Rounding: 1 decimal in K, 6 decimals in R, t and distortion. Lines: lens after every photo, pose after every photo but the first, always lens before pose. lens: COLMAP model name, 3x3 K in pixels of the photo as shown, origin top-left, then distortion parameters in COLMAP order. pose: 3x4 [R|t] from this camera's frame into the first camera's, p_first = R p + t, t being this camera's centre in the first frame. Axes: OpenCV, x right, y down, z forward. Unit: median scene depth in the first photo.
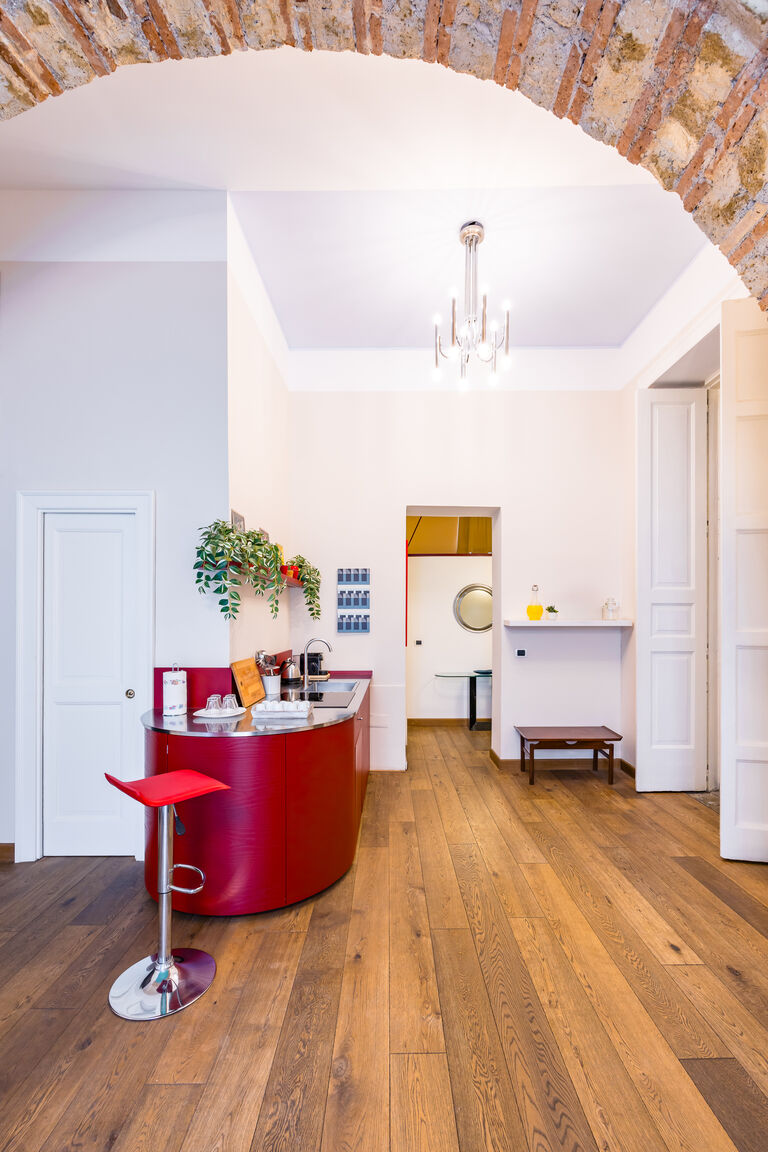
lens RADIAL K [[487.2, 0, 401.4], [0, 487.2, 618.2], [0, 0, 1]] dist [-0.000664, -0.000195]
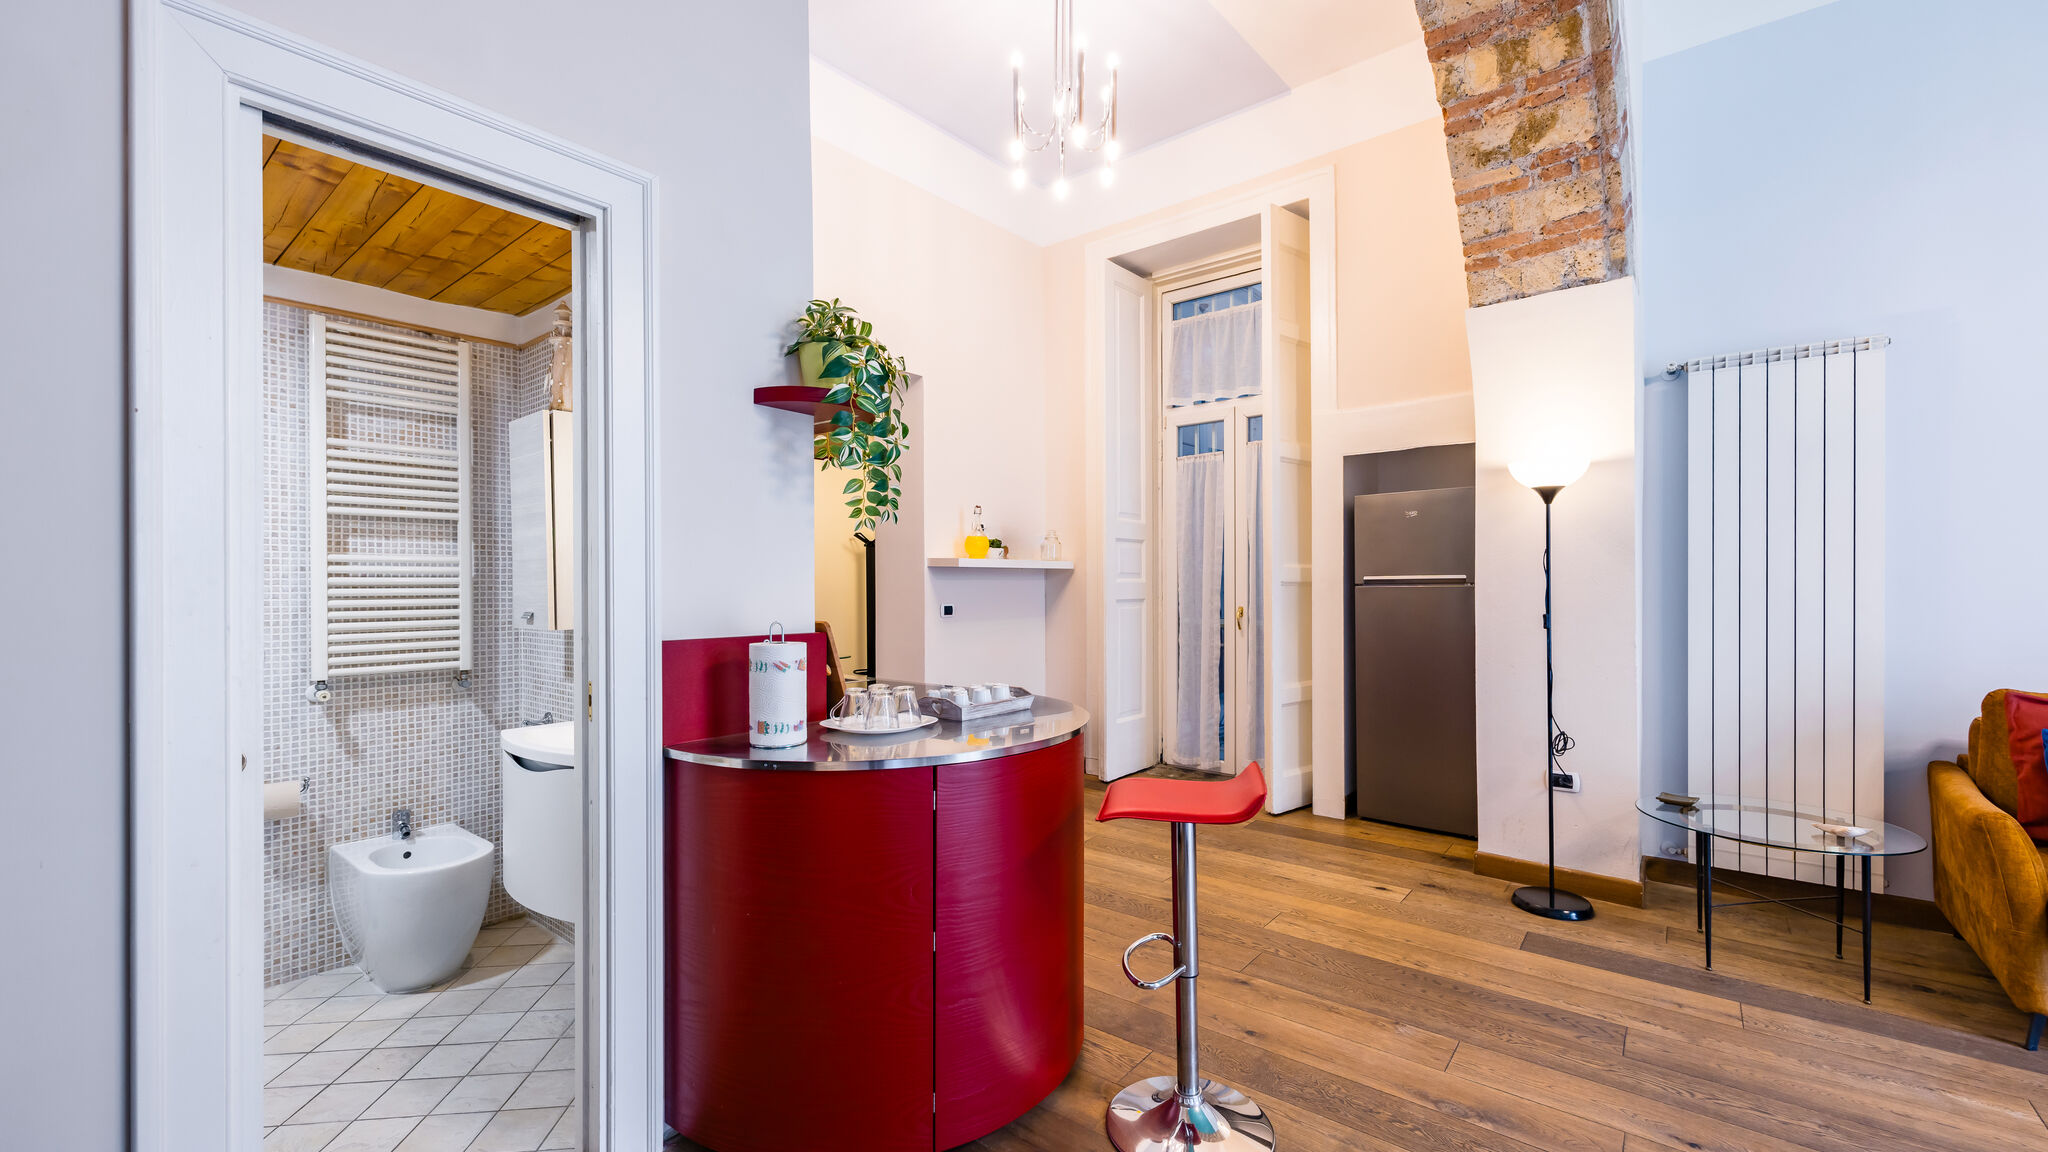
lens RADIAL K [[821.2, 0, 1015.0], [0, 821.2, 585.6], [0, 0, 1]] dist [0.000053, 0.000481]
pose [[0.650062, -0.005630, 0.759861, -0.783251], [0.004643, 0.999983, 0.003437, 0.053187], [-0.759867, 0.001294, 0.650077, 0.350711]]
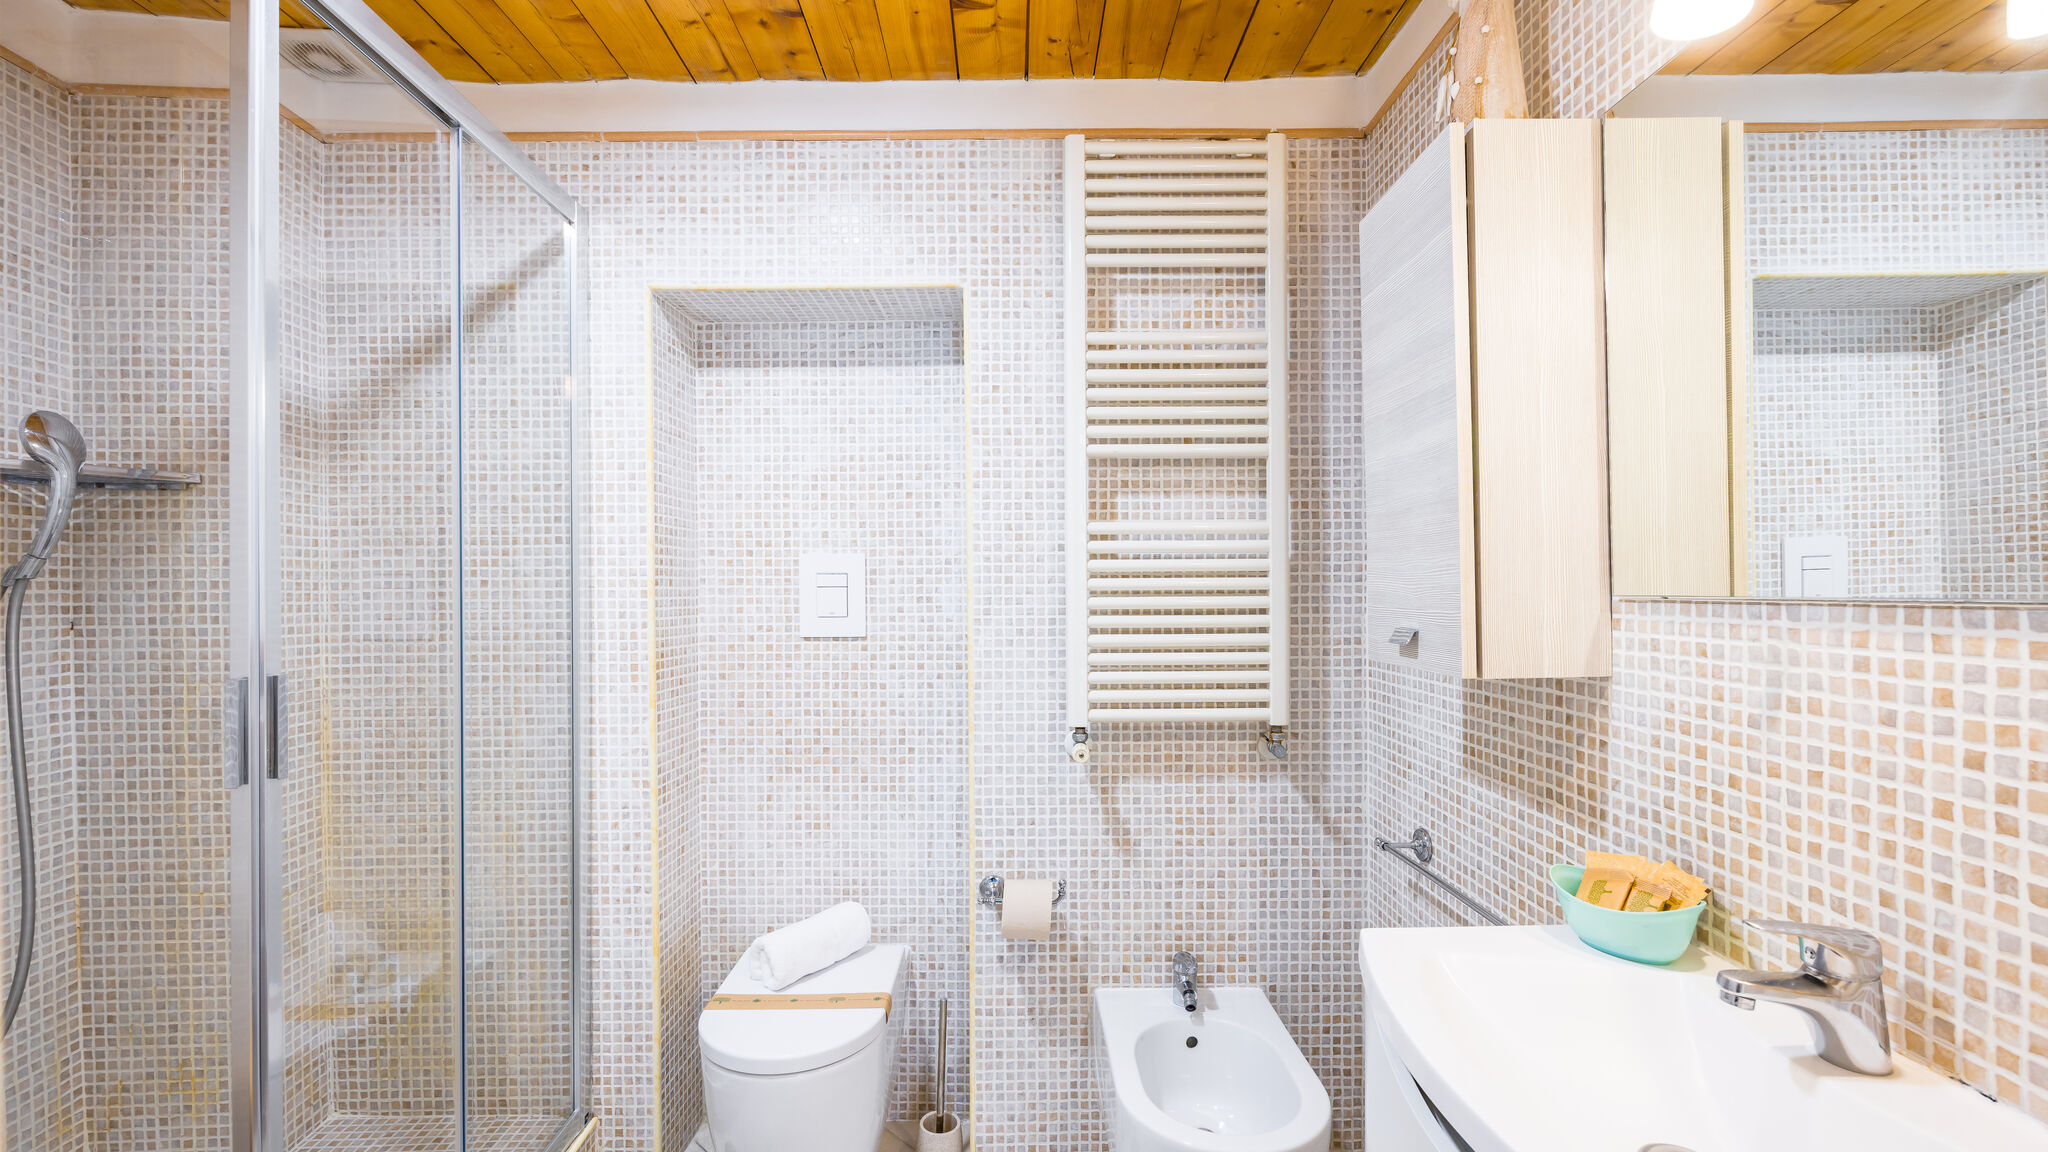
lens RADIAL K [[876.4, 0, 1077.0], [0, 876.4, 595.9], [0, 0, 1]] dist [-0.004418, 0.001506]
pose [[0.998685, -0.007602, 0.050705, -0.627785], [0.007108, 0.999926, 0.009905, 0.061950], [-0.050776, -0.009531, 0.998665, 0.912605]]
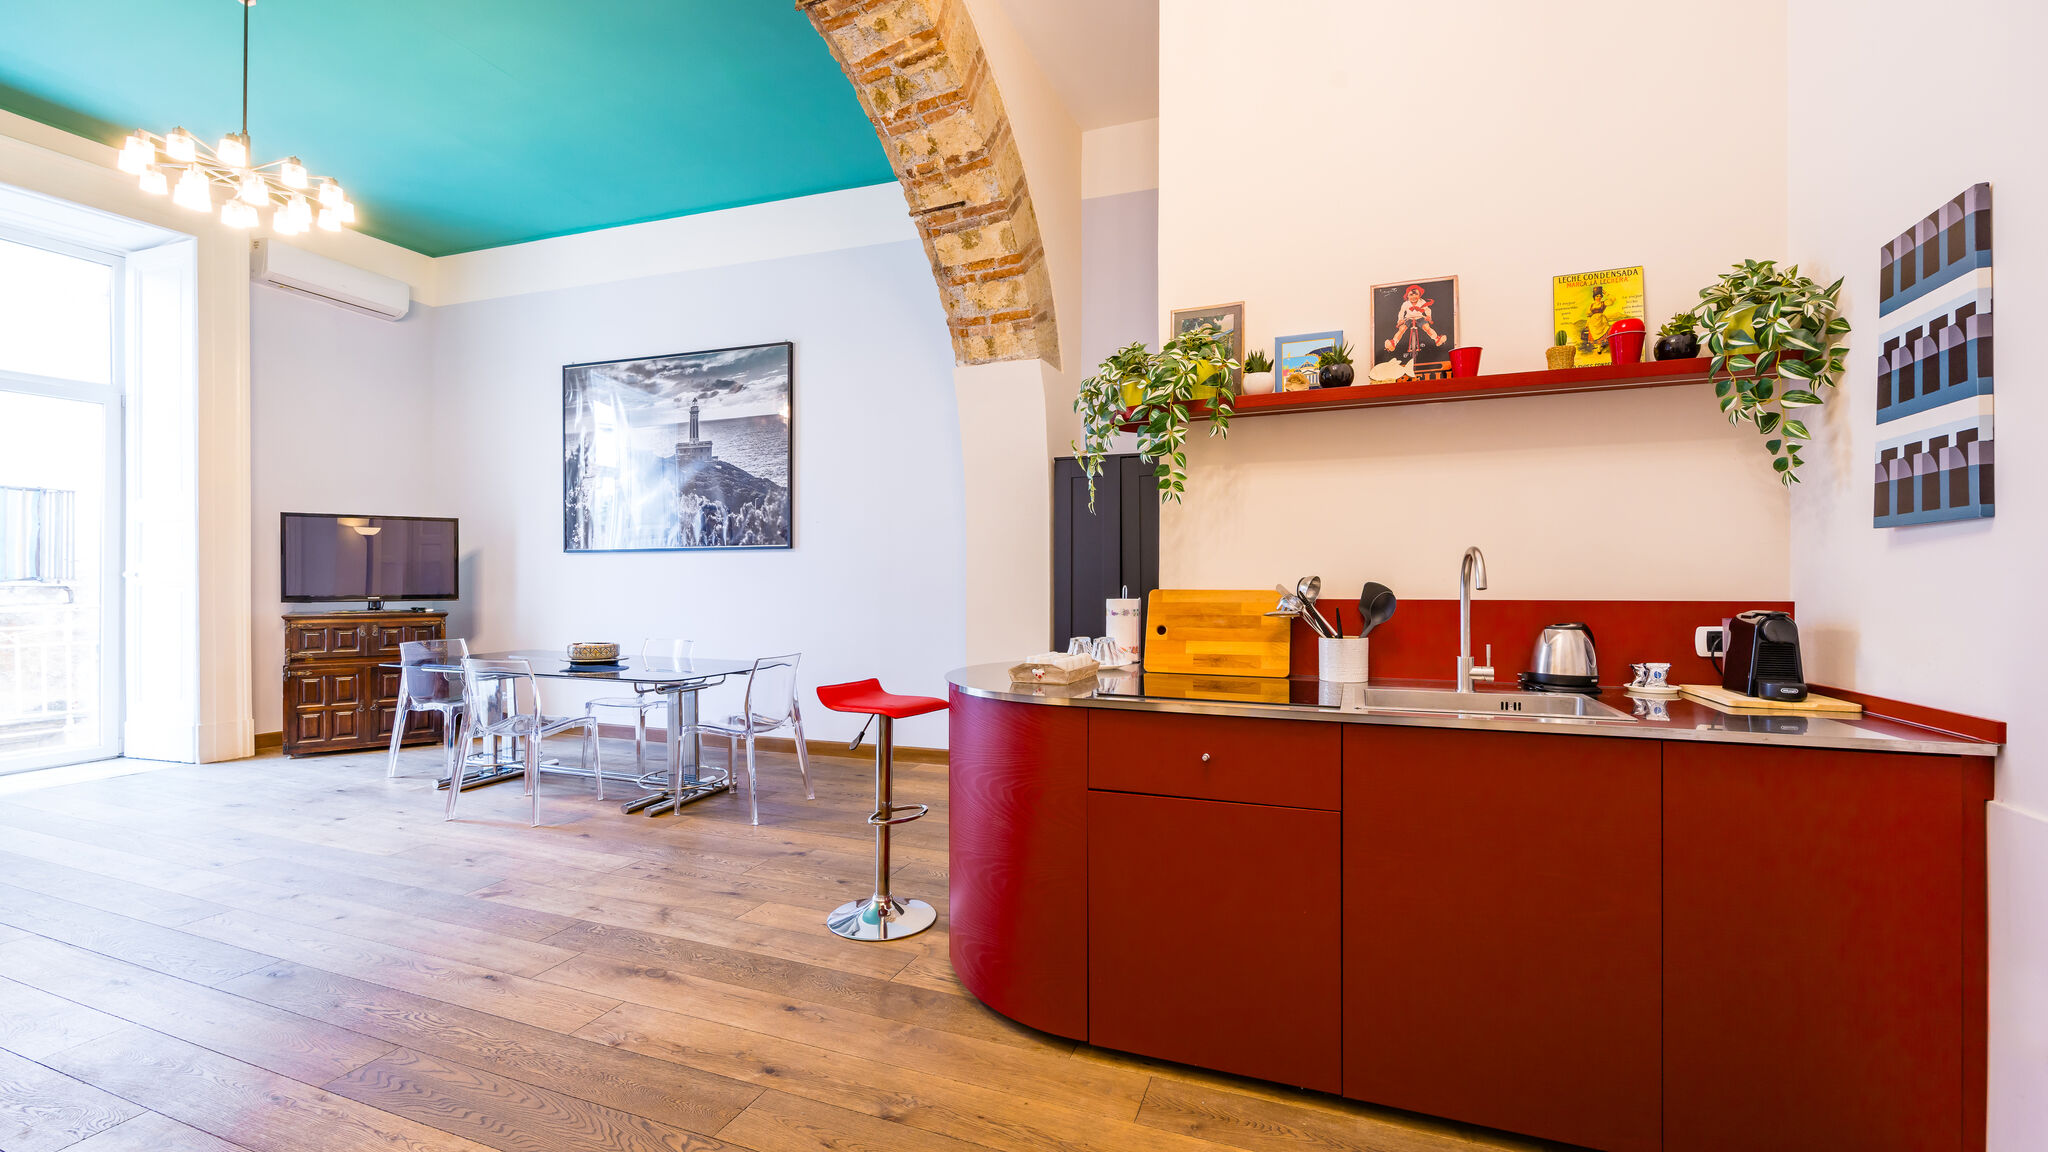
lens RADIAL K [[842.2, 0, 1023.5], [0, 842.2, 583.6], [0, 0, 1]] dist [-0.003600, 0.001096]
pose [[-0.386011, -0.004400, -0.922484, 0.571250], [-0.000203, 0.999989, -0.004685, 0.085623], [0.922494, -0.001621, -0.386008, 1.176767]]
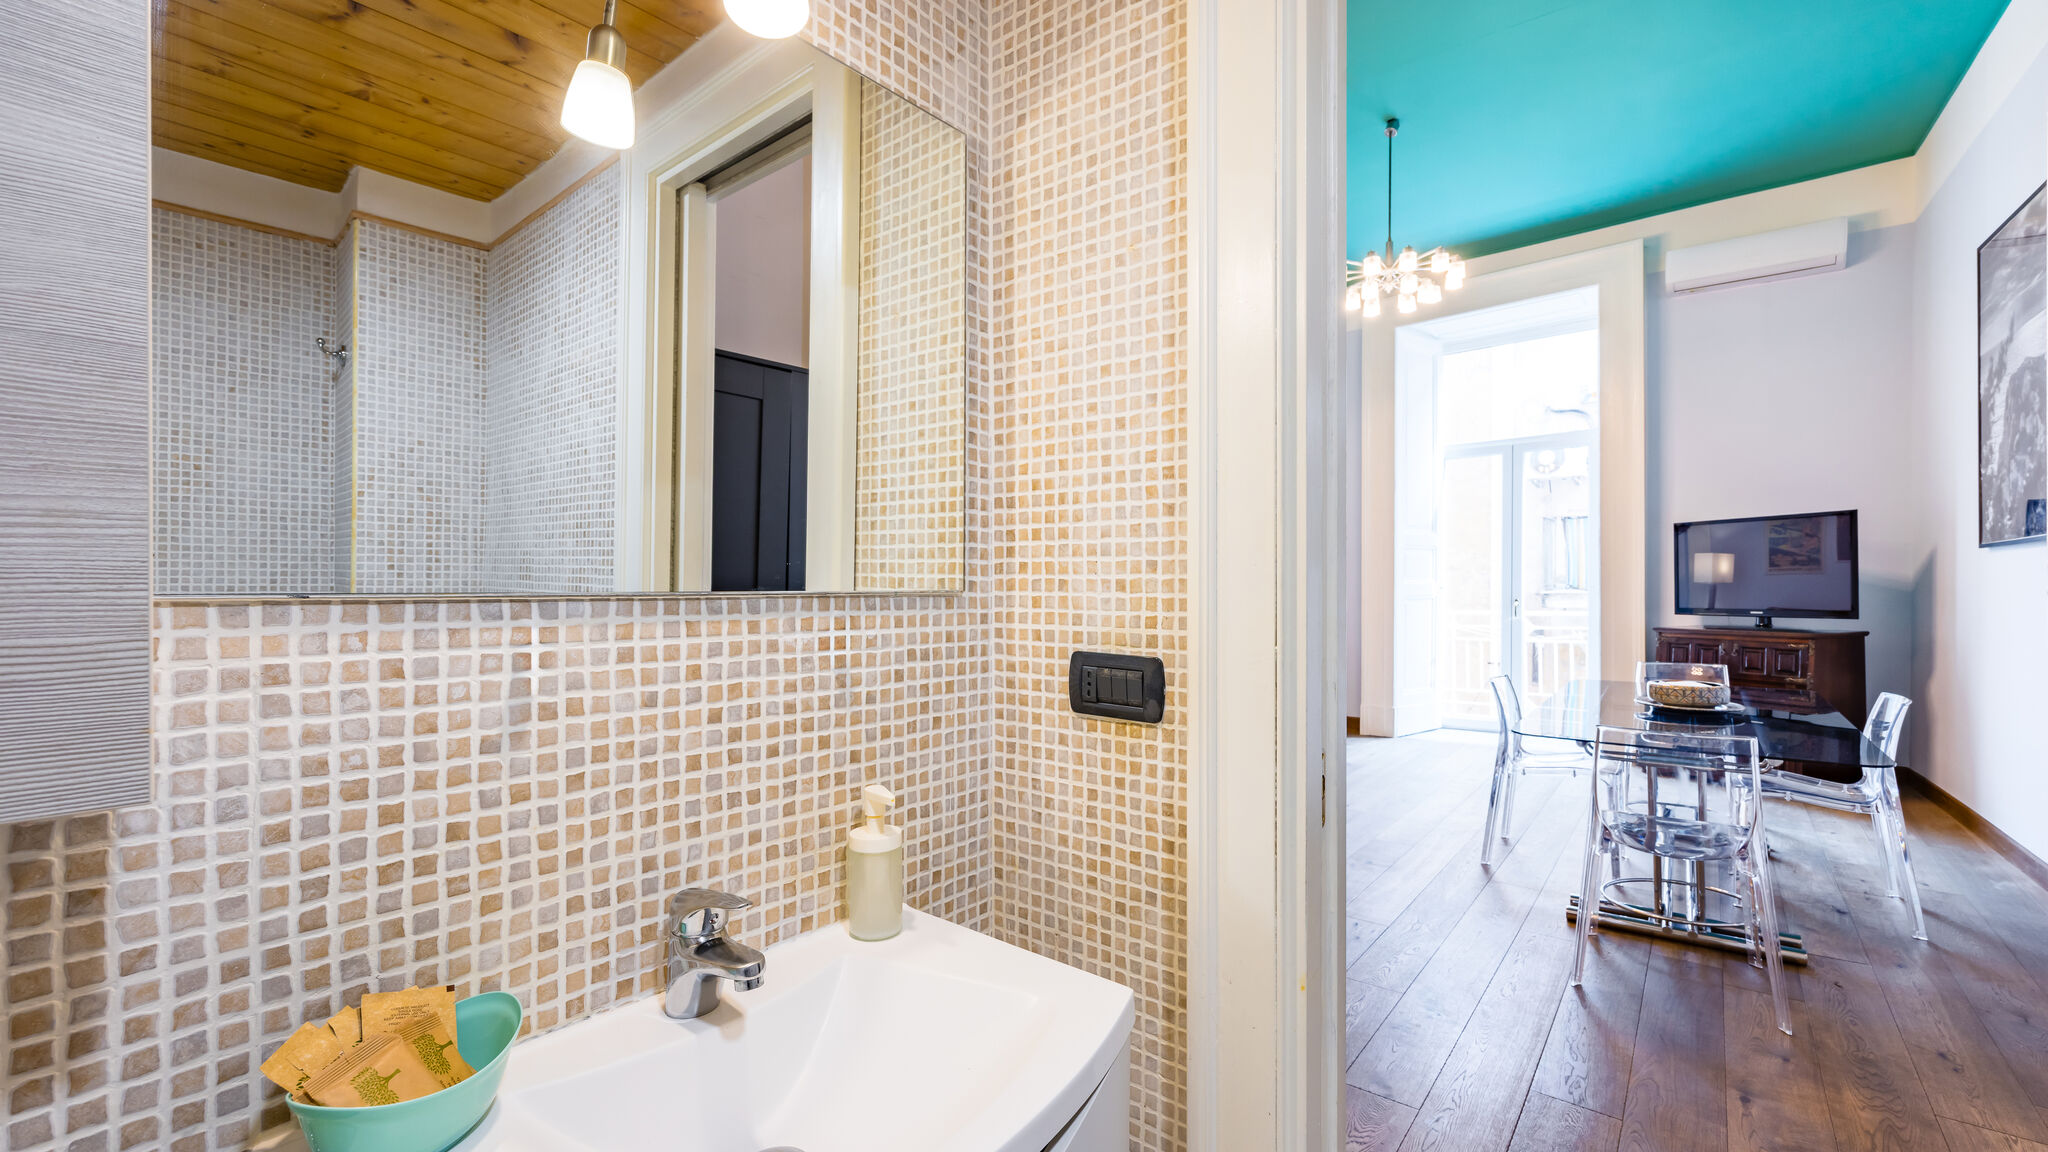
lens RADIAL K [[842.2, 0, 1022.1], [0, 842.2, 589.4], [0, 0, 1]] dist [-0.003600, 0.001096]
pose [[-0.755047, -0.006040, 0.655642, -0.647327], [-0.005065, 0.999981, 0.003379, 0.064339], [-0.655651, -0.000770, -0.755064, 1.264684]]
